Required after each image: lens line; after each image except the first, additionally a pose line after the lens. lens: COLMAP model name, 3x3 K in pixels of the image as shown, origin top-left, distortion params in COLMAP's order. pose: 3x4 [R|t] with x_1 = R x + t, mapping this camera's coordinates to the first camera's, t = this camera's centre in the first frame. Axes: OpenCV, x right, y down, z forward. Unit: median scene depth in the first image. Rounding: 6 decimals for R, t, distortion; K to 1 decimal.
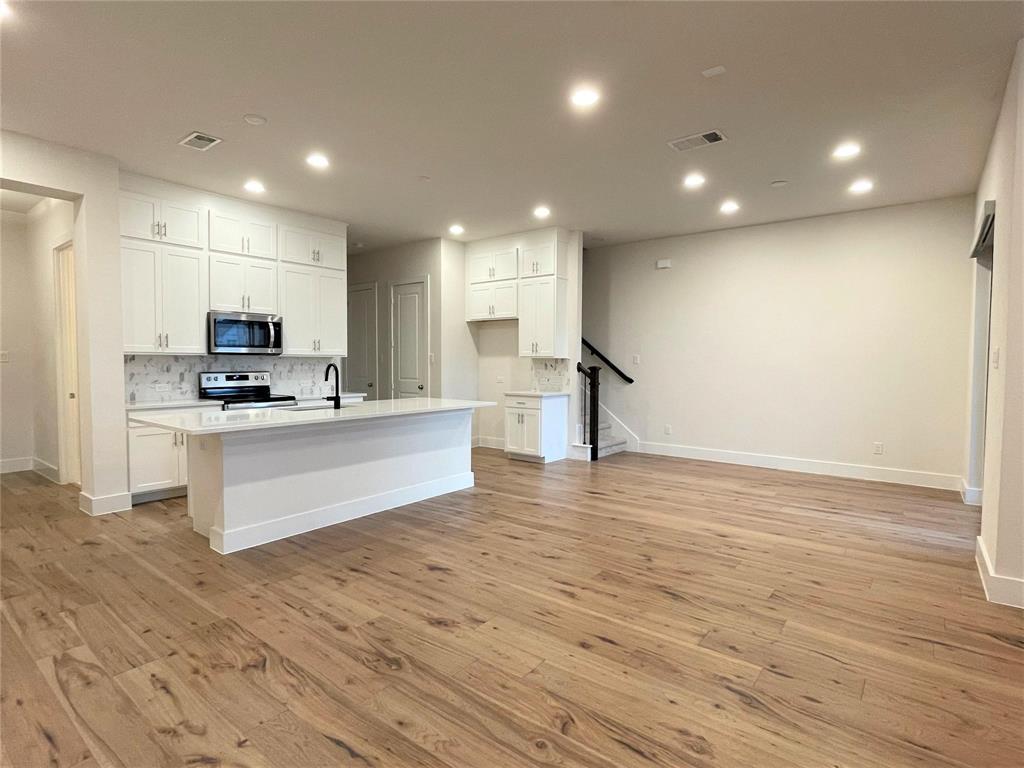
lens RADIAL K [[529.9, 0, 512.0], [0, 529.9, 384.0], [0, 0, 1]] dist [-0.003150, 0.000577]
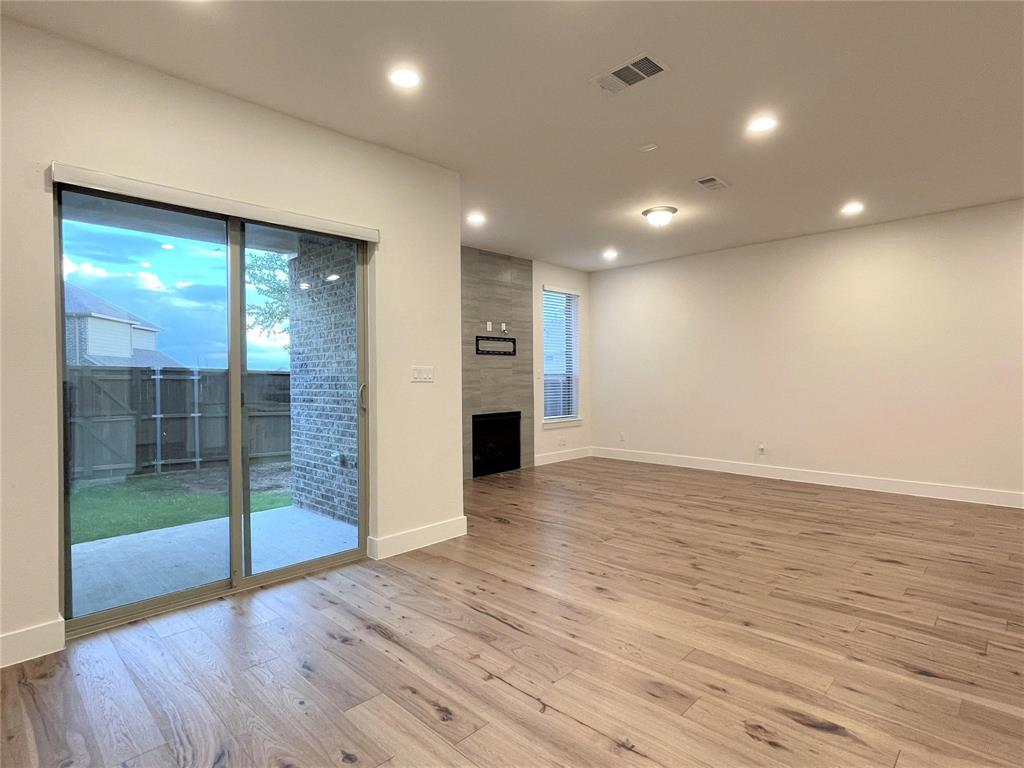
lens RADIAL K [[529.9, 0, 512.0], [0, 529.9, 384.0], [0, 0, 1]] dist [-0.003150, 0.000577]
pose [[-0.994254, 0.002139, 0.107027, 0.351558], [0.008239, 0.998364, 0.056585, -0.062148], [-0.106731, 0.057142, -0.992645, 1.433345]]
